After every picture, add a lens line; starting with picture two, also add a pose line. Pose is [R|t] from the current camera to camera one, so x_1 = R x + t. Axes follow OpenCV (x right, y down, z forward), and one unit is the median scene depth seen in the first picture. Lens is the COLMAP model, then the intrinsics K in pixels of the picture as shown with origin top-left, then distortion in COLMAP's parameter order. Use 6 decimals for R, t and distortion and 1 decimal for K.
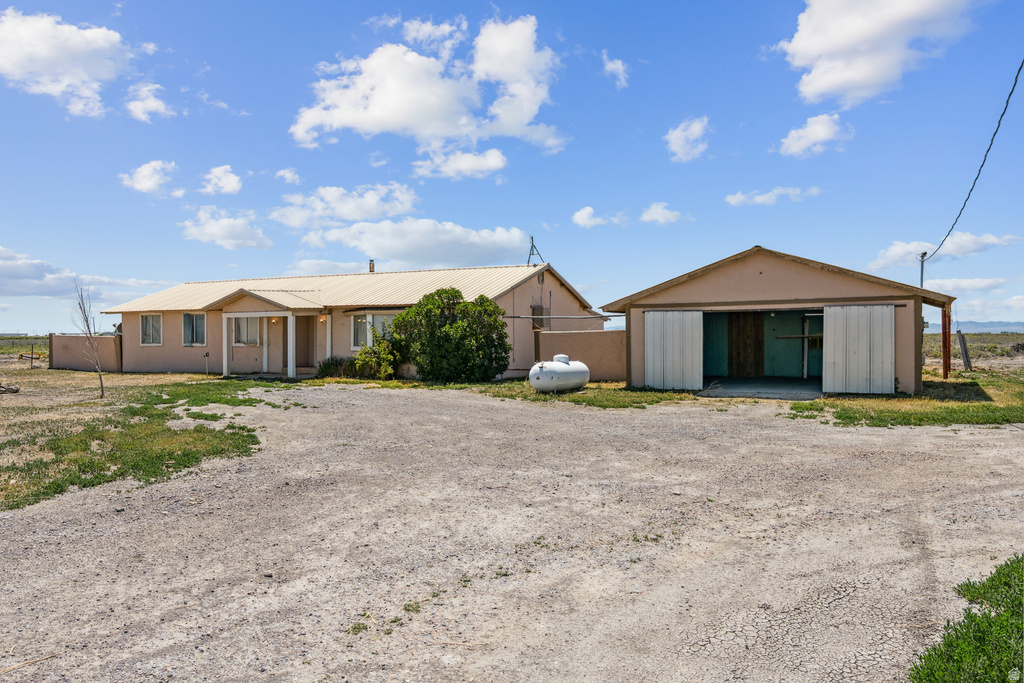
lens RADIAL K [[830.9, 0, 512.0], [0, 830.9, 341.5], [0, 0, 1]] dist [-0.005878, -0.005951]
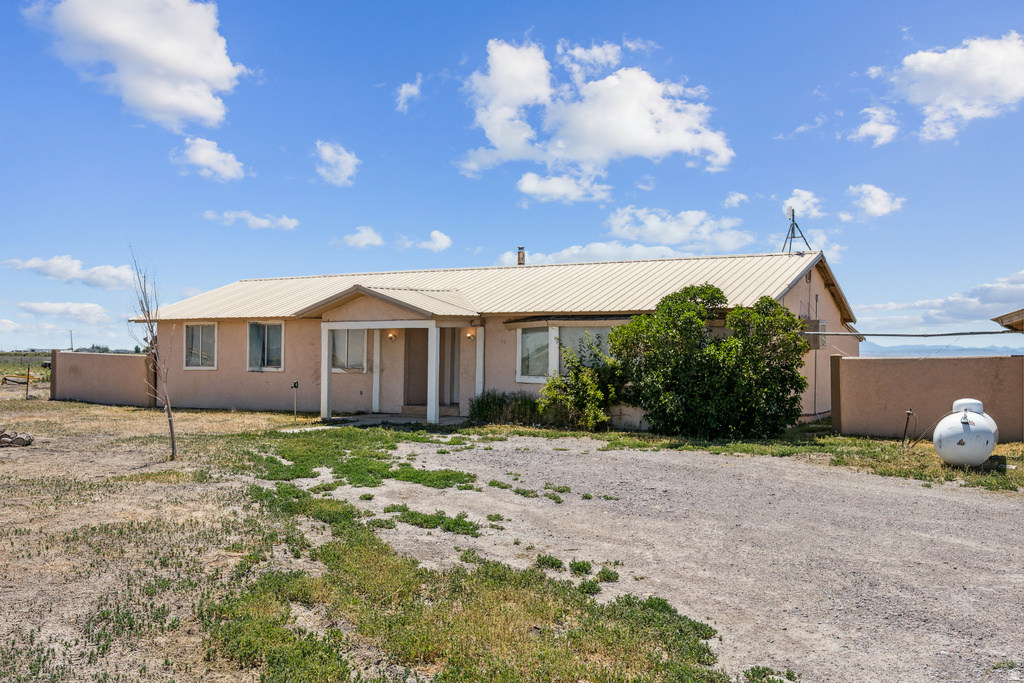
lens RADIAL K [[1028.5, 0, 512.0], [0, 1028.5, 341.5], [0, 0, 1]] dist [0.008957, 0.009340]
pose [[0.997929, 0.011971, -0.063208, -0.146984], [-0.013443, 0.999647, -0.022923, -0.002300], [0.062912, 0.023726, 0.997737, 0.194576]]
